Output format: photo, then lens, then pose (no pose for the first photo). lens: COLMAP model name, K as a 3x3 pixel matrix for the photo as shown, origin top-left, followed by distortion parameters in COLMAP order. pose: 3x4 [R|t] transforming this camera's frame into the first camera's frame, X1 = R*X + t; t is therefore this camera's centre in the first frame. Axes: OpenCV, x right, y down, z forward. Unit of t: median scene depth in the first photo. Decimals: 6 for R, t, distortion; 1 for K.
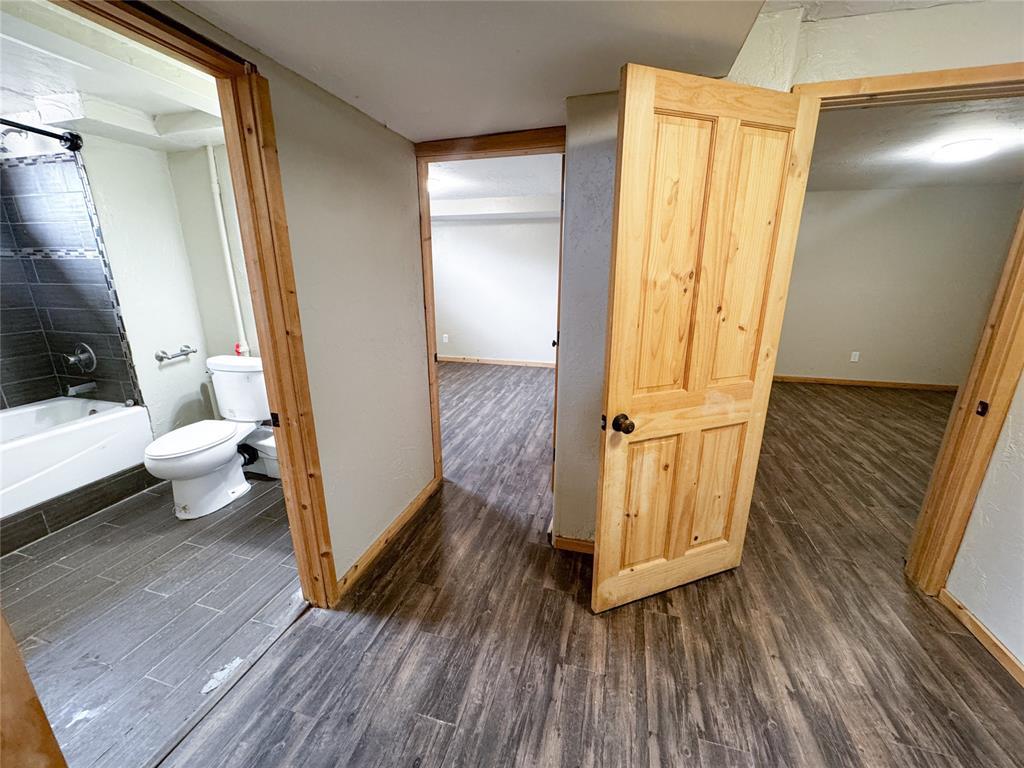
lens RADIAL K [[408.1, 0, 512.0], [0, 408.1, 384.0], [0, 0, 1]] dist [-0.003090, 0.000376]
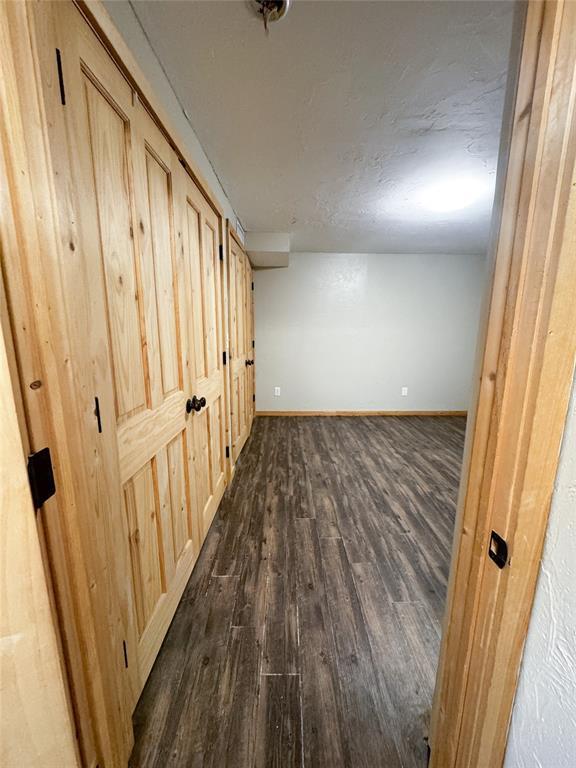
lens RADIAL K [[306.1, 0, 288.0], [0, 306.1, 384.0], [0, 0, 1]] dist [-0.003090, 0.000376]
pose [[0.961626, -0.044786, 0.270685, 0.400531], [0.069607, 0.994132, -0.082802, -0.056714], [-0.265388, 0.098466, 0.959100, 0.338338]]
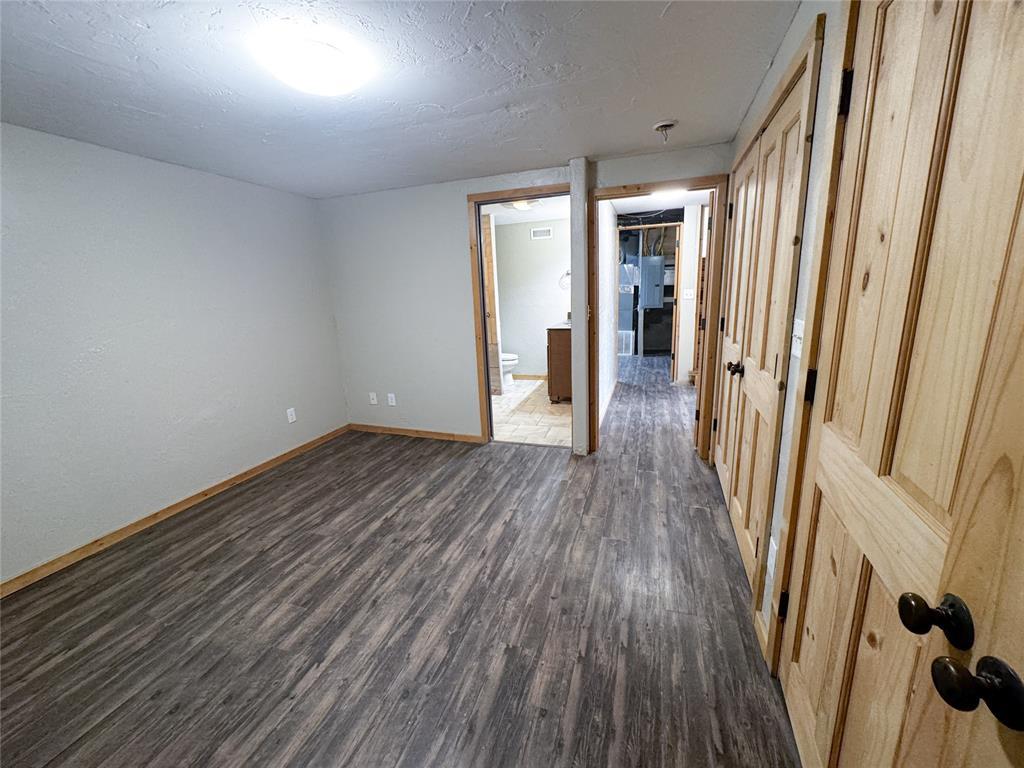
lens RADIAL K [[408.1, 0, 512.0], [0, 408.1, 384.0], [0, 0, 1]] dist [-0.003090, 0.000376]
pose [[-0.997470, 0.031584, 0.063692, 0.705498], [0.058583, 0.872734, 0.484668, -0.388273], [-0.040279, 0.487173, -0.872376, 1.409677]]
